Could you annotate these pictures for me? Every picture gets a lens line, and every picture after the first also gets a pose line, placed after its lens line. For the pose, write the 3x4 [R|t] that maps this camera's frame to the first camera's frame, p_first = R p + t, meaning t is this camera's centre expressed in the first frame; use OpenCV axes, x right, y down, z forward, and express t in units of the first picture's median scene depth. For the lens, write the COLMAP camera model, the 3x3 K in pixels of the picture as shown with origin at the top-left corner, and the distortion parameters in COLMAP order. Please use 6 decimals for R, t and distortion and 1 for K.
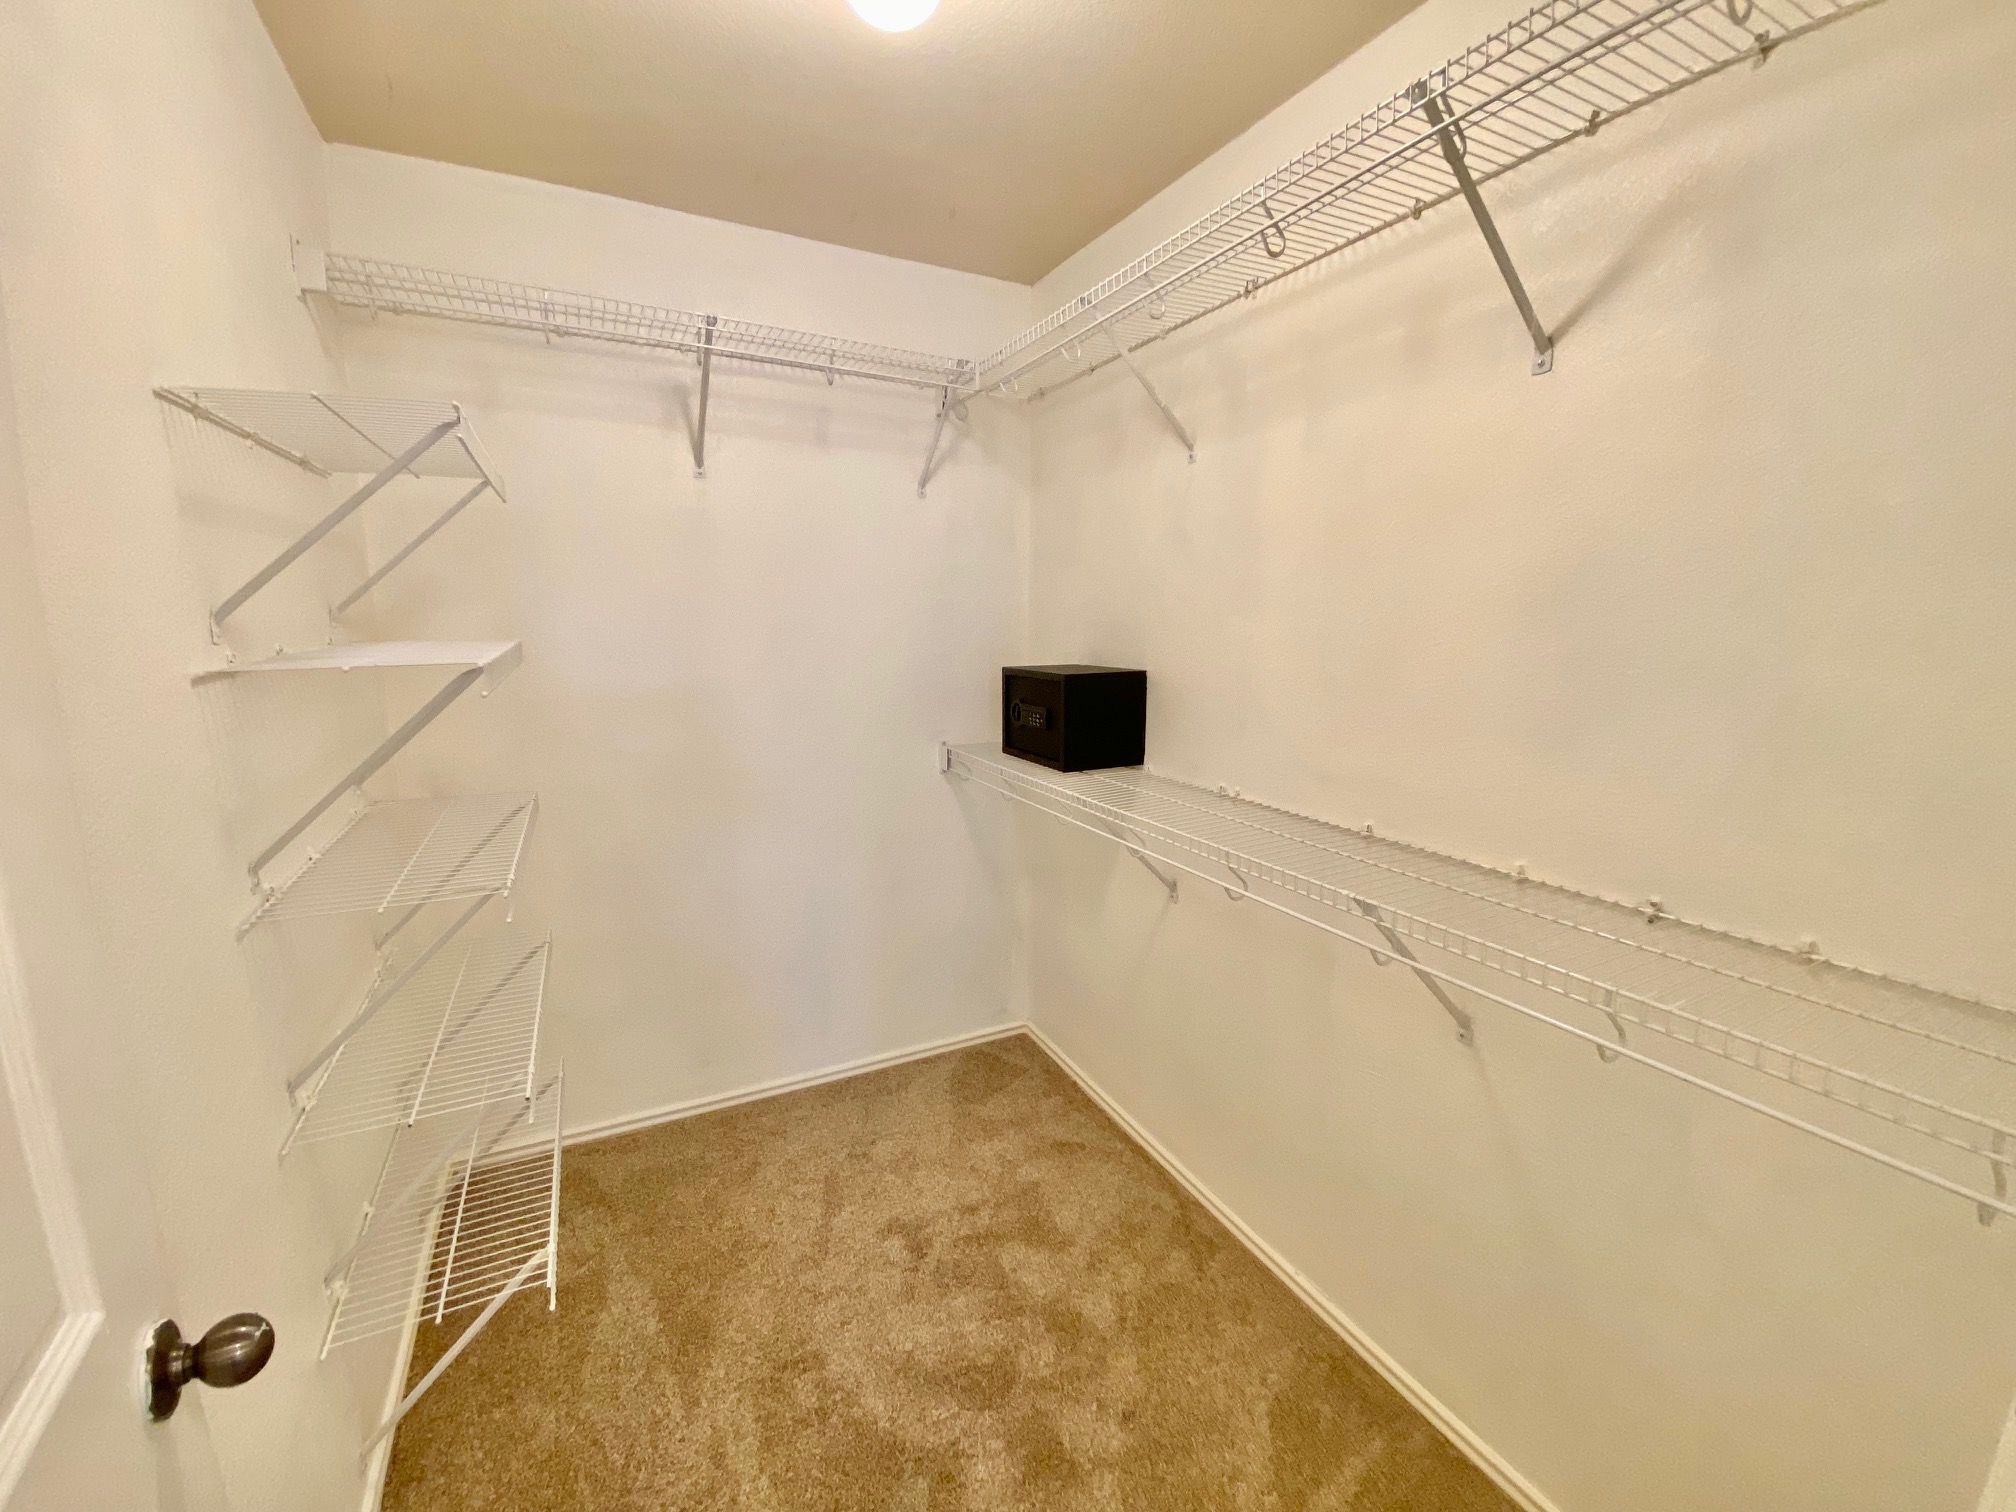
lens RADIAL K [[823.4, 0, 1008.0], [0, 823.4, 756.0], [0, 0, 1]] dist [0.001524, 0.000173]
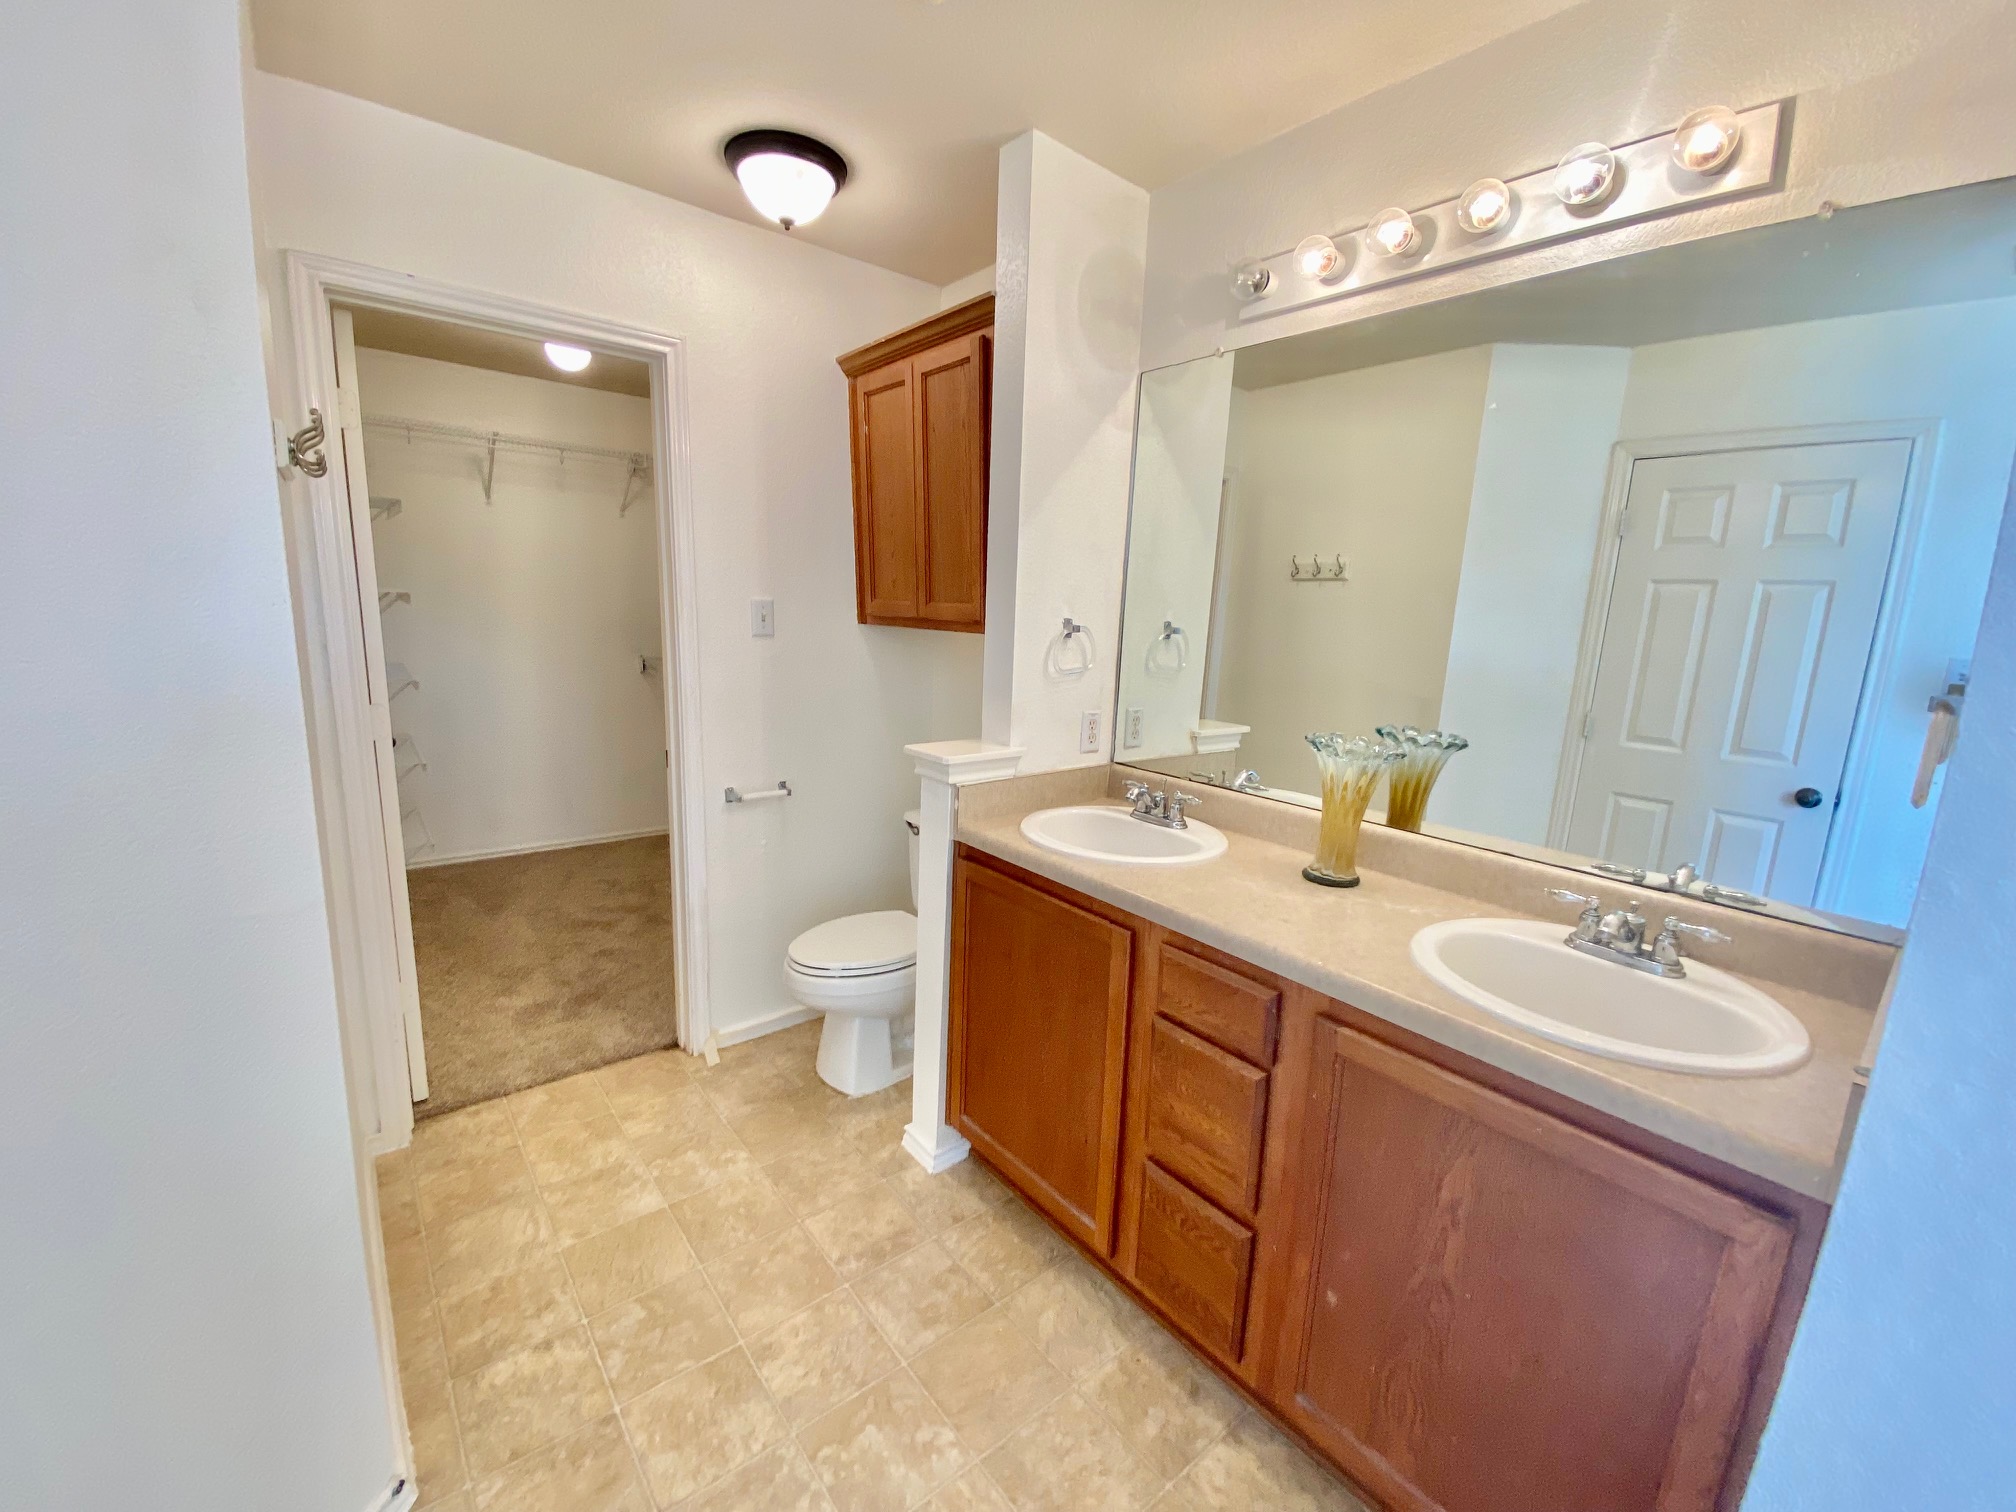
lens RADIAL K [[823.4, 0, 1008.0], [0, 823.4, 756.0], [0, 0, 1]] dist [0.001524, 0.000173]
pose [[0.975280, -0.010014, 0.220746, 0.366911], [0.005895, 0.999796, 0.019309, 0.207647], [-0.220894, -0.017530, 0.975140, -1.126550]]
